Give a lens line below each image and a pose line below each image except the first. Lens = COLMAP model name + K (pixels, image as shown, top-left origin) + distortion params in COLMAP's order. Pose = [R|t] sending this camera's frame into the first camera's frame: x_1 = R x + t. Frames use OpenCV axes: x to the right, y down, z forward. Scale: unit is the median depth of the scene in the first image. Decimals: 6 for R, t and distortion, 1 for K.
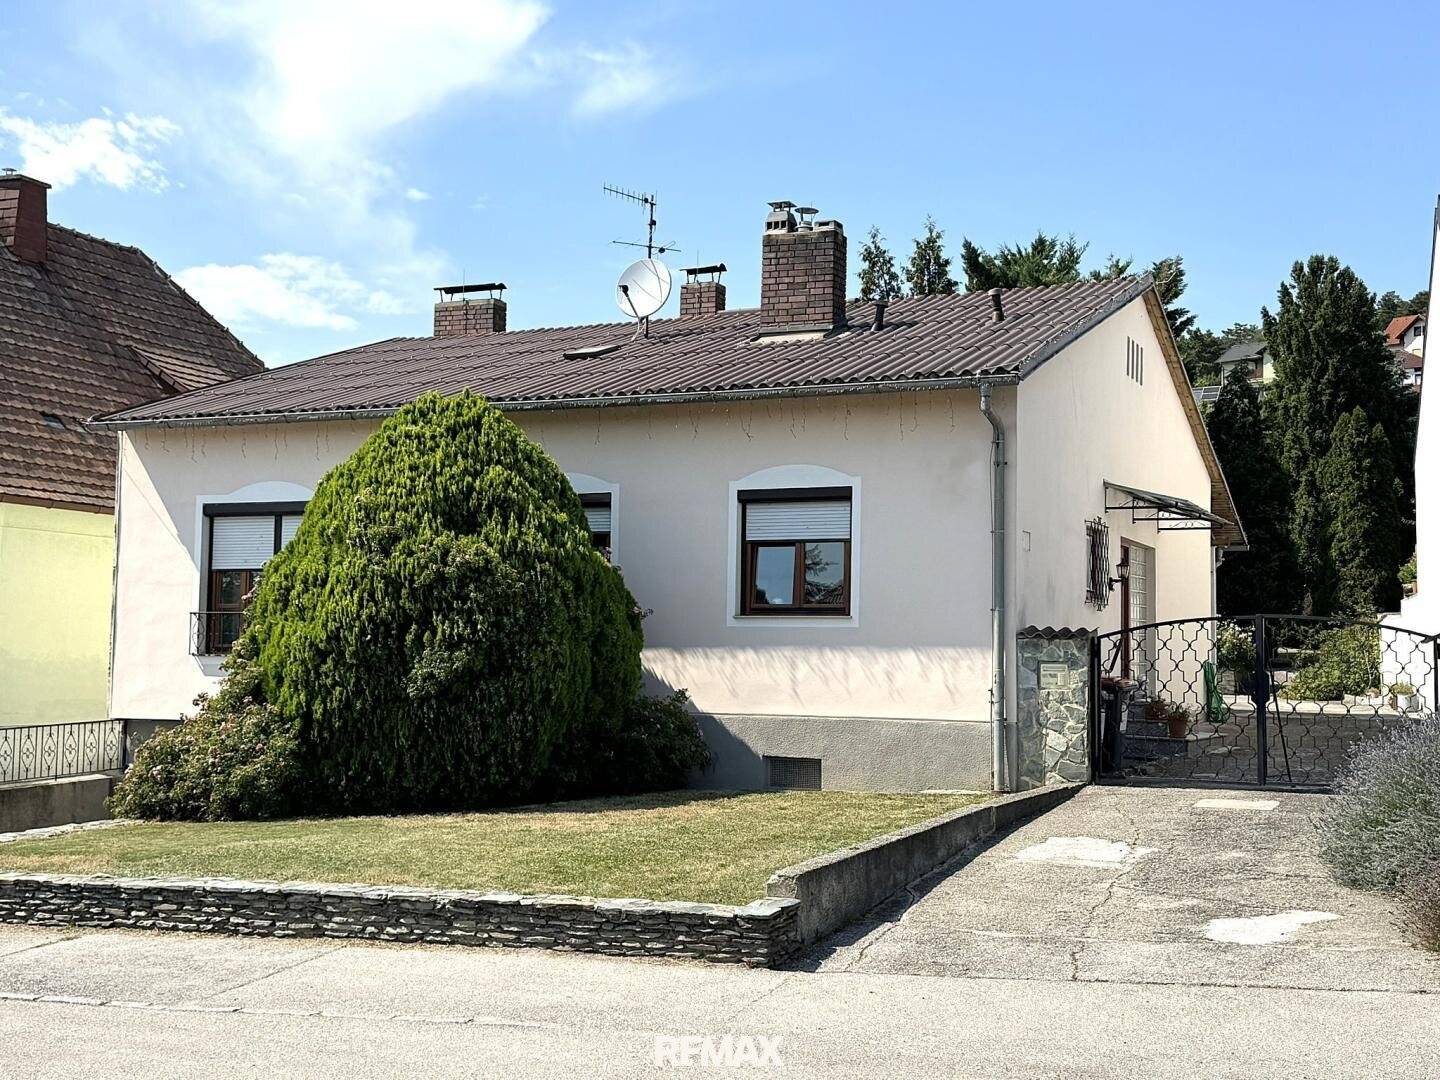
lens RADIAL K [[1657.6, 0, 721.2], [0, 1657.6, 542.5], [0, 0, 1]] dist [0.077395, 0.000000]
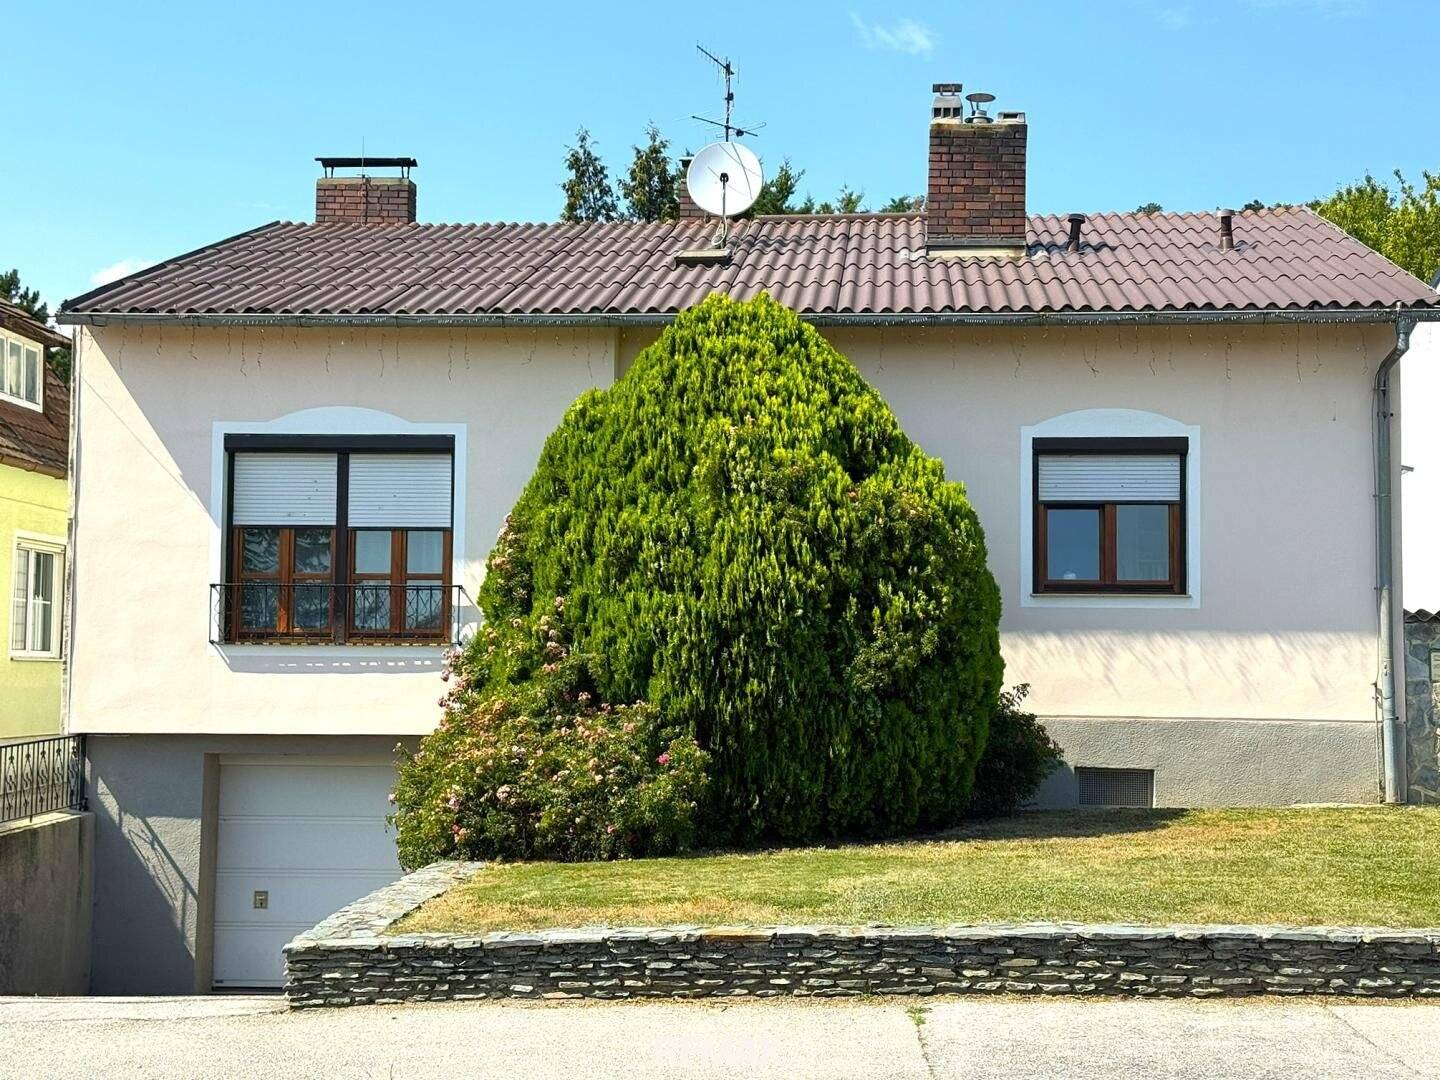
lens RADIAL K [[2022.7, 0, 720.3], [0, 2022.7, 545.1], [0, 0, 1]] dist [0.110447, 0.000000]
pose [[0.947917, 0.017334, 0.318045, -0.483030], [-0.020224, 0.999779, 0.005787, 0.019358], [-0.317874, -0.011918, 0.948058, 0.123045]]
